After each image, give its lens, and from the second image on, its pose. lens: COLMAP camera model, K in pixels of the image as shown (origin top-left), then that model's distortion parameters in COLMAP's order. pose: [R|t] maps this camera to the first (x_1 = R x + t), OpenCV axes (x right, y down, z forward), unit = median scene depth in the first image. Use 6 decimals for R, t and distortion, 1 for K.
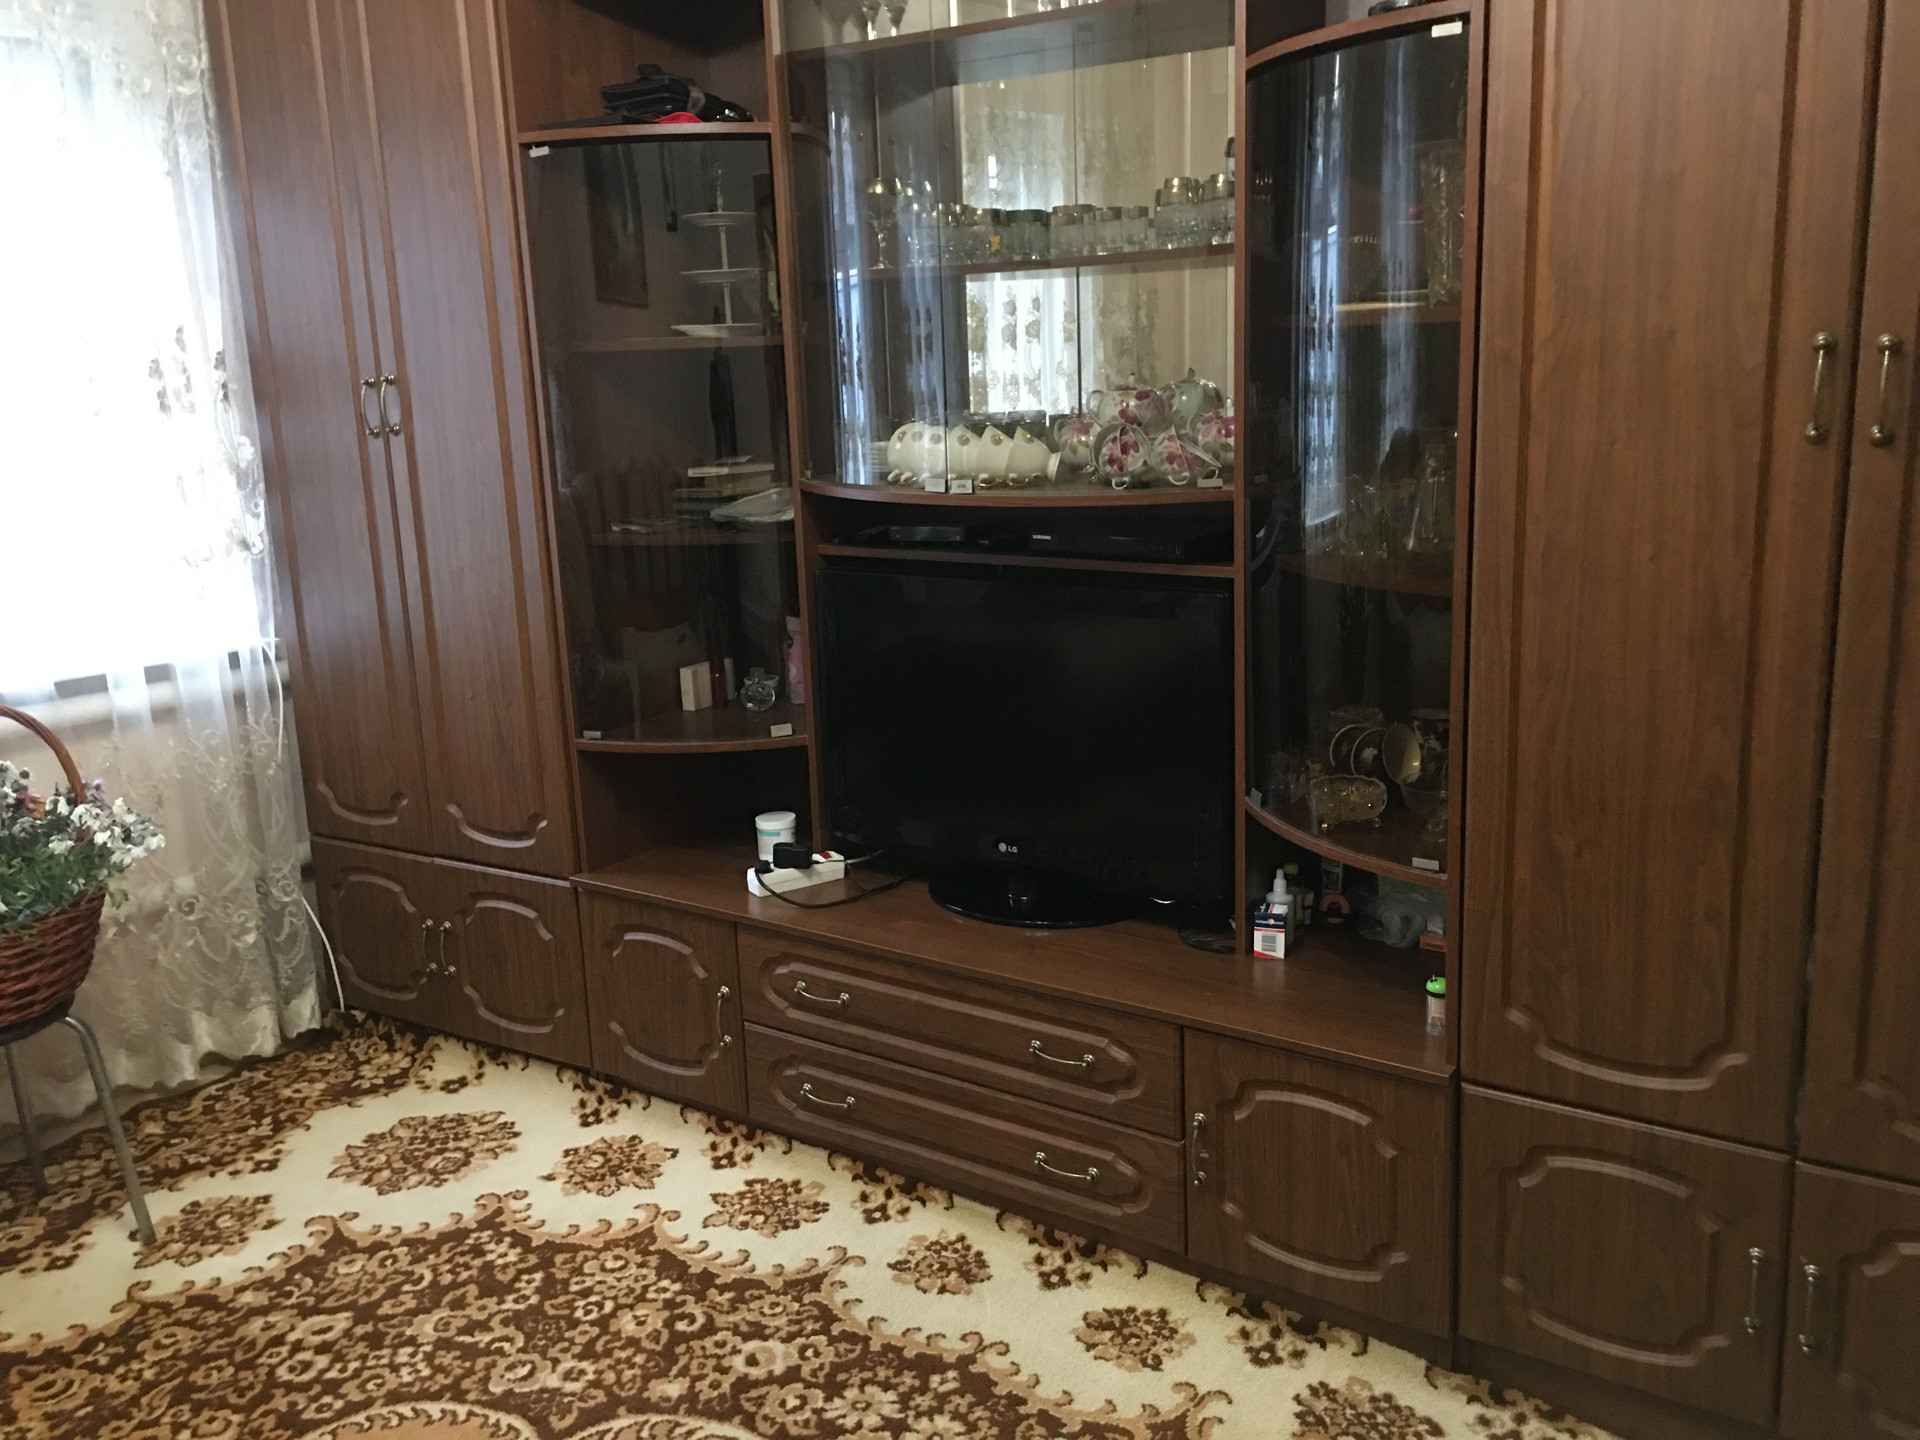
lens RADIAL K [[1632.0, 0, 953.6], [0, 1632.0, 711.8], [0, 0, 1]] dist [0.079062, -0.103208]
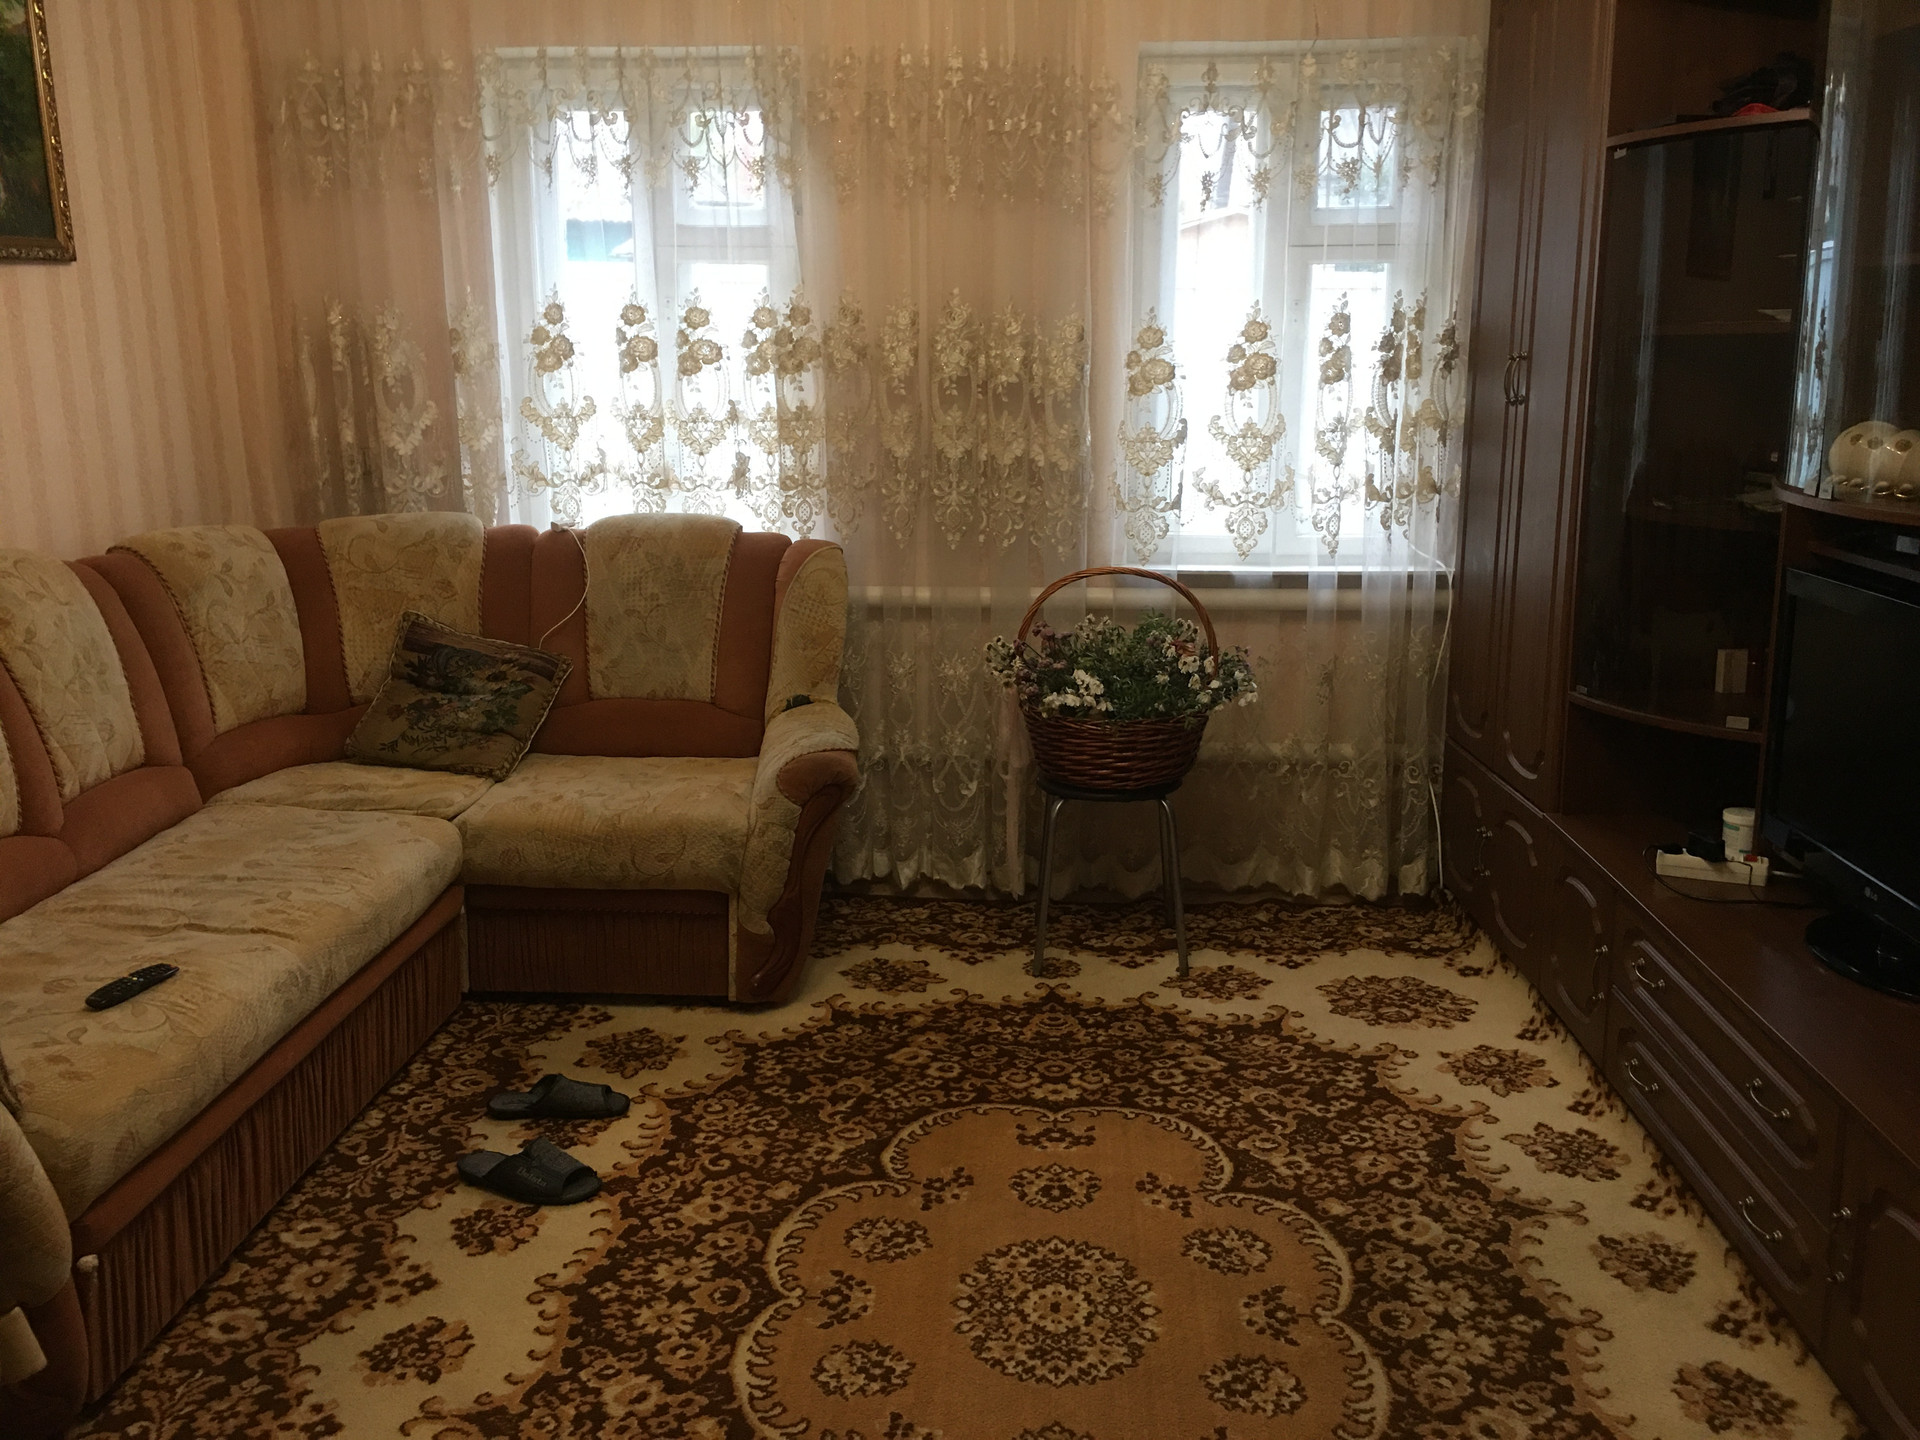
lens RADIAL K [[1632.0, 0, 951.5], [0, 1632.0, 704.4], [0, 0, 1]] dist [0.079062, -0.103208]
pose [[0.524873, 0.209459, -0.825006, 0.505340], [-0.186284, 0.974020, 0.128777, -0.043138], [0.830546, 0.086093, 0.550255, 0.061256]]
